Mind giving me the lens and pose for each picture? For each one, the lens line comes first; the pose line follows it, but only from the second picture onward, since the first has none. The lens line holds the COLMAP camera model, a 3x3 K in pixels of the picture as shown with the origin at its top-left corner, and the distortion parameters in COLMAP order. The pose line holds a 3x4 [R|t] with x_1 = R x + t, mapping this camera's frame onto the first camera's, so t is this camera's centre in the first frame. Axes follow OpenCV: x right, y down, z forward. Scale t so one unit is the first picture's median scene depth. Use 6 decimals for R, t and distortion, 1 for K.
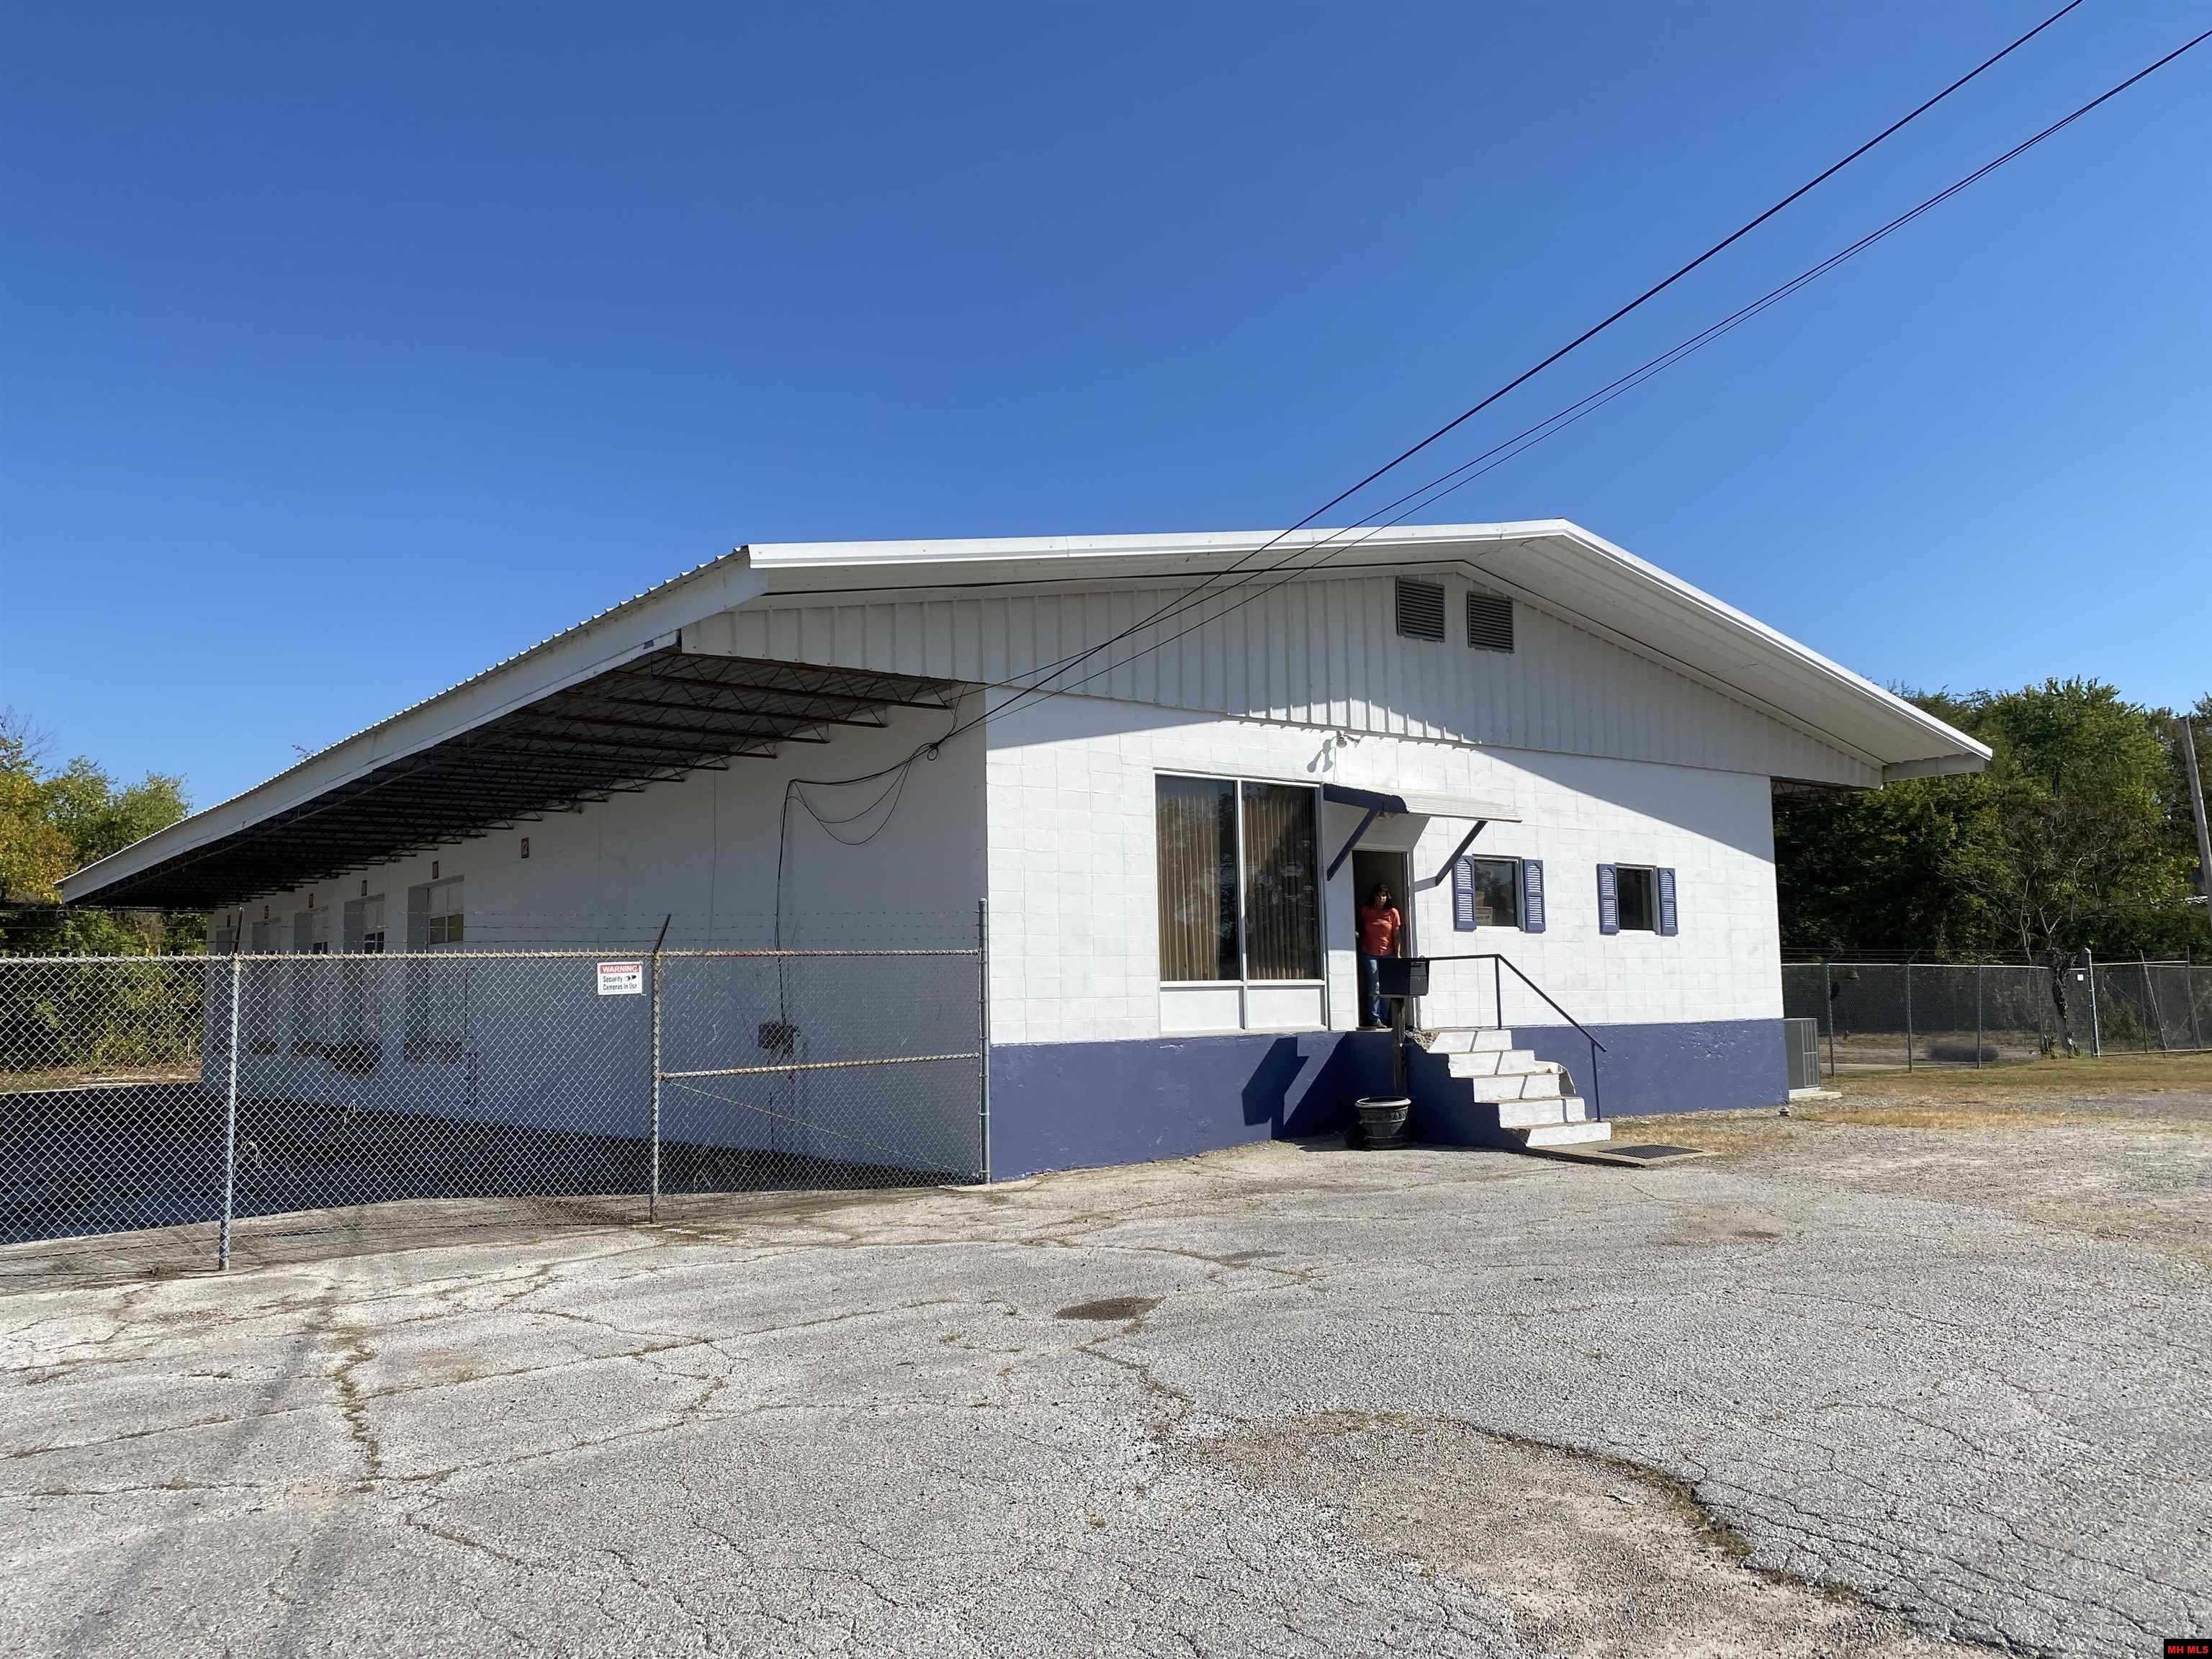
lens RADIAL K [[1678.6, 0, 1104.9], [0, 1678.6, 828.9], [0, 0, 1]] dist [0.000056, 0.000153]
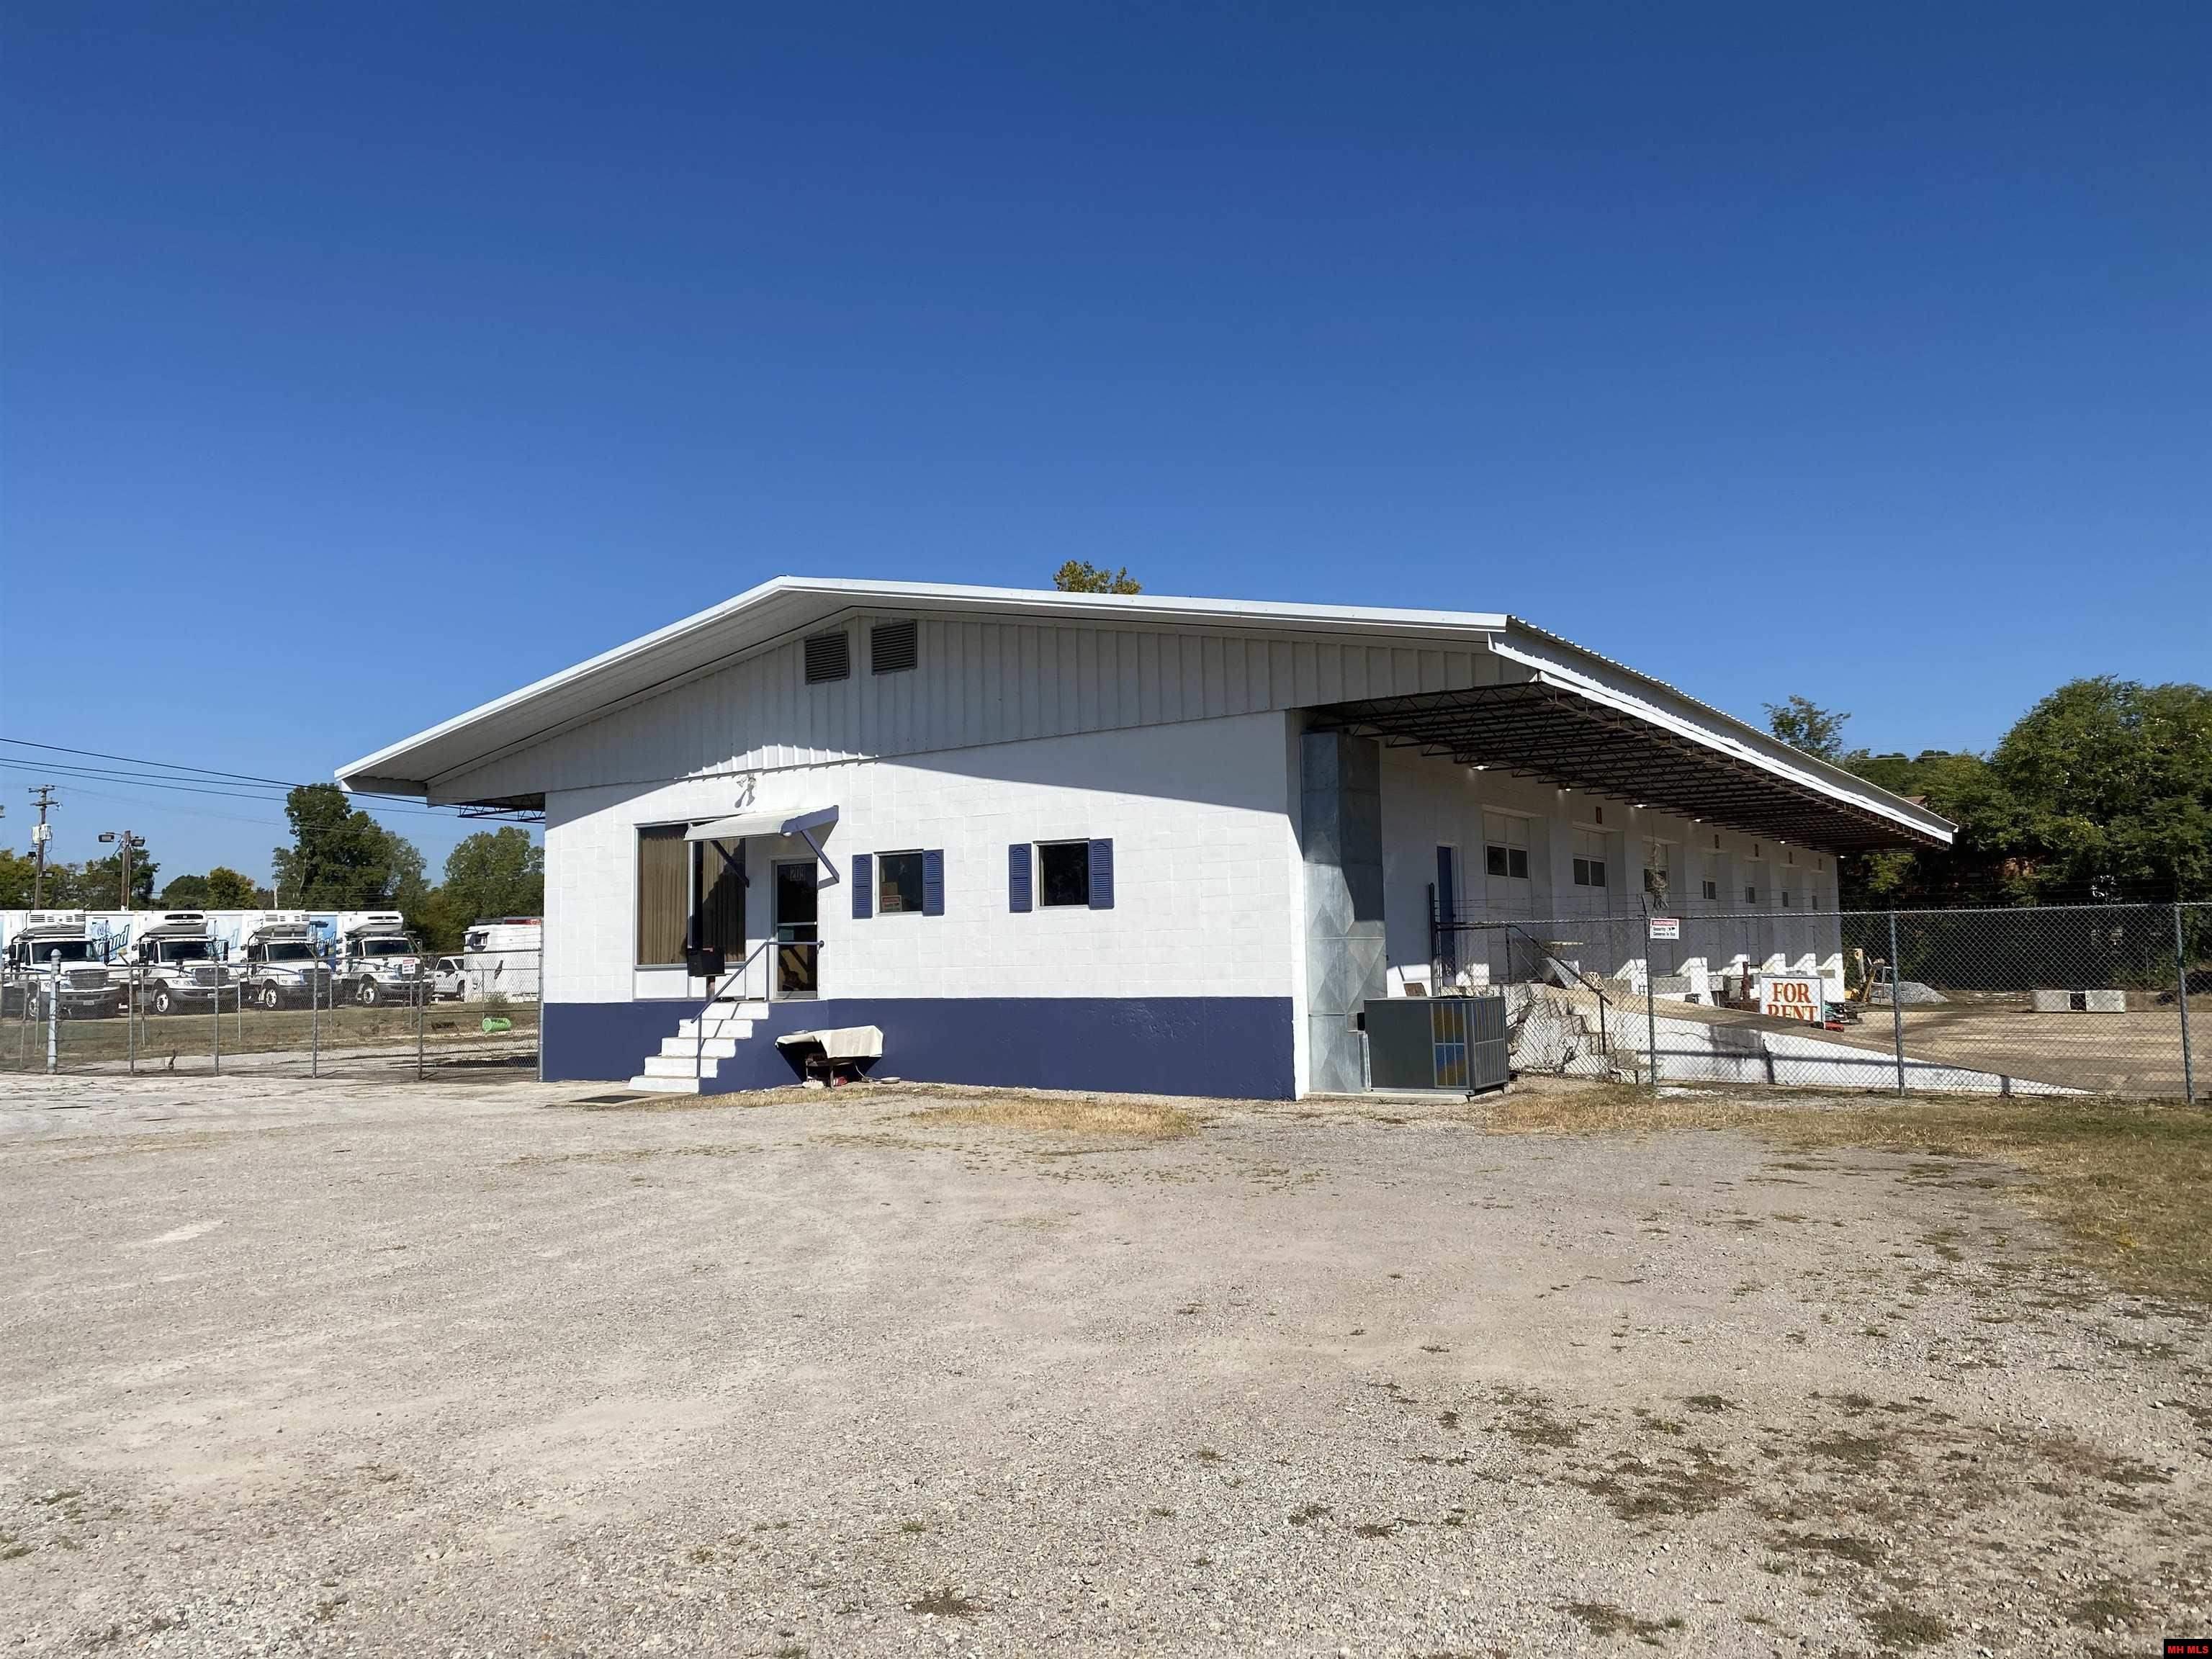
lens RADIAL K [[1678.6, 0, 1104.8], [0, 1678.6, 828.5], [0, 0, 1]] dist [0.000056, 0.000153]
pose [[0.360589, -0.084252, -0.928912, 1.367758], [0.098198, 0.993806, -0.052019, 0.075194], [0.927541, -0.072460, 0.366629, 0.722808]]
